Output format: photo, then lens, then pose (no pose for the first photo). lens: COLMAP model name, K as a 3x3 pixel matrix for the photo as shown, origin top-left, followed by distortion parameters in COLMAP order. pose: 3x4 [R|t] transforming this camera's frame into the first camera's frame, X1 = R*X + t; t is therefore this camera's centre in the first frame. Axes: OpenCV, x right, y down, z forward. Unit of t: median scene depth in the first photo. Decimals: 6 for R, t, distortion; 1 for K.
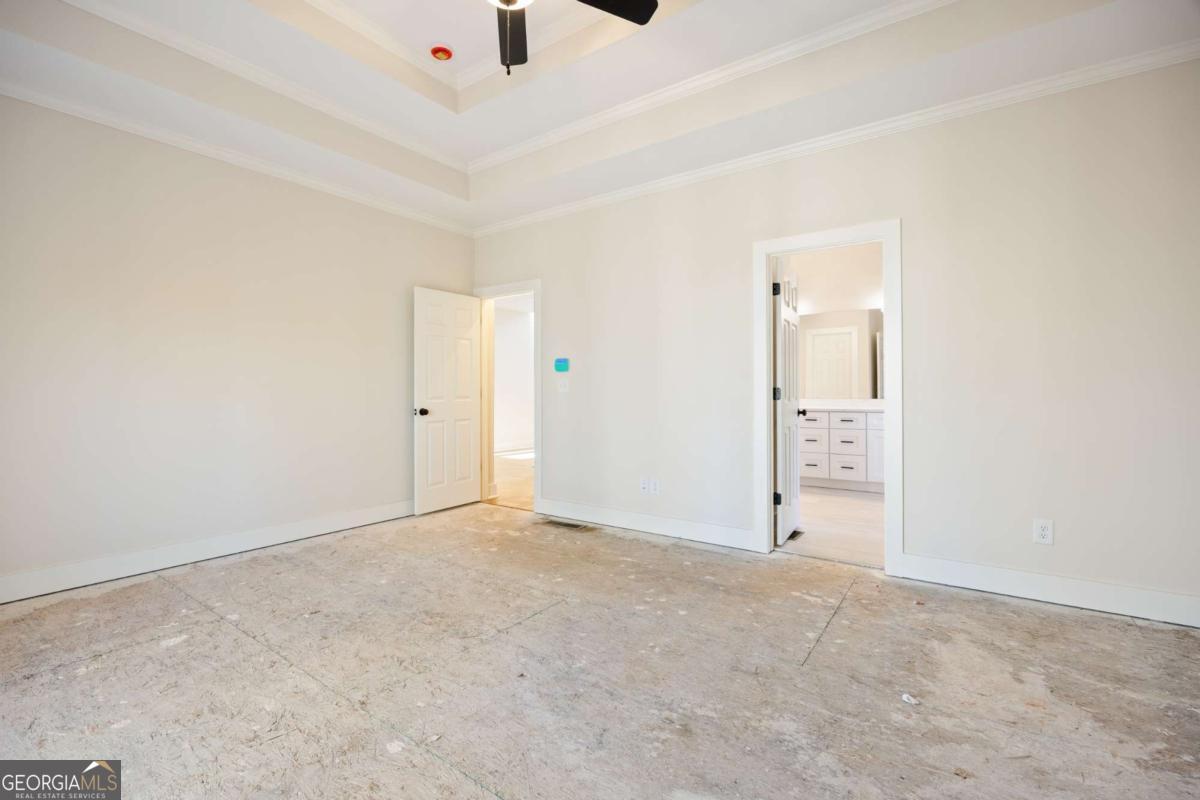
lens RADIAL K [[536.3, 0, 600.7], [0, 536.3, 395.1], [0, 0, 1]] dist [-0.001174, -0.000254]
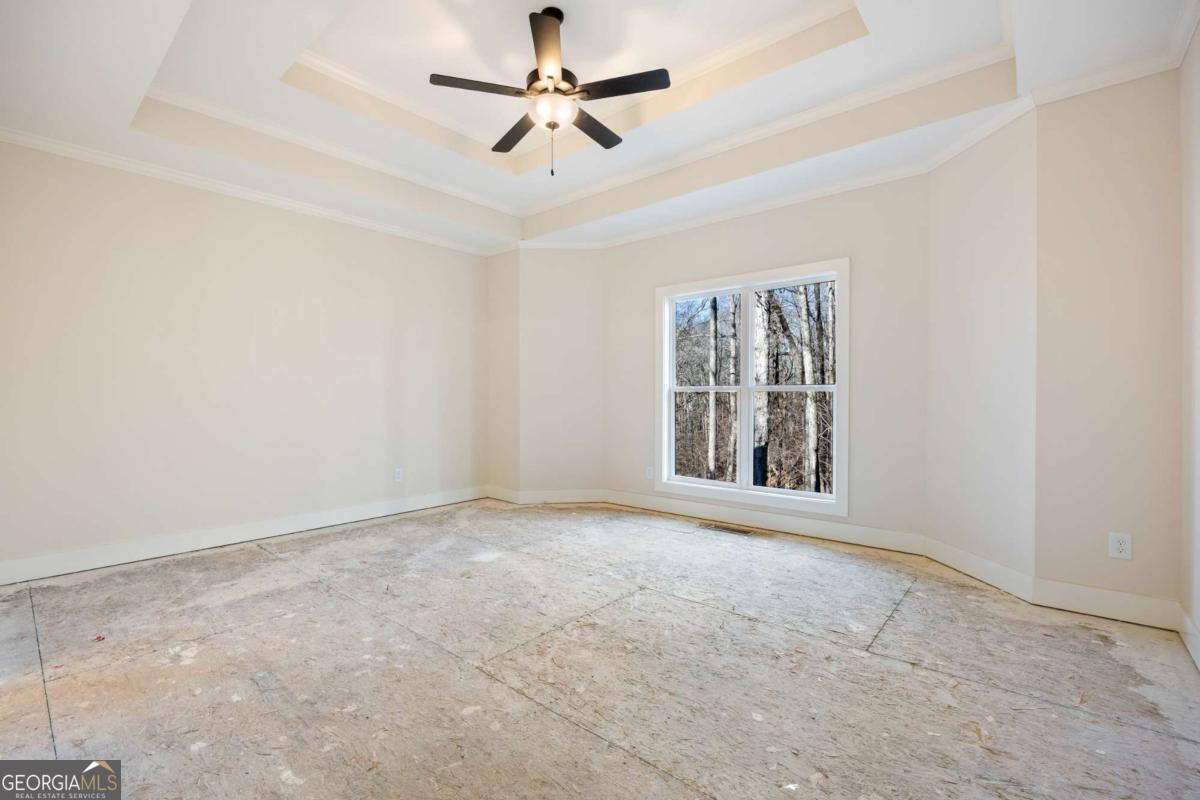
lens RADIAL K [[536.3, 0, 599.3], [0, 536.3, 398.5], [0, 0, 1]] dist [-0.001174, -0.000254]
pose [[-0.995844, 0.005681, 0.090903, -0.355890], [0.006540, 0.999937, 0.009158, -0.018048], [-0.090845, 0.009715, -0.995818, 2.009992]]
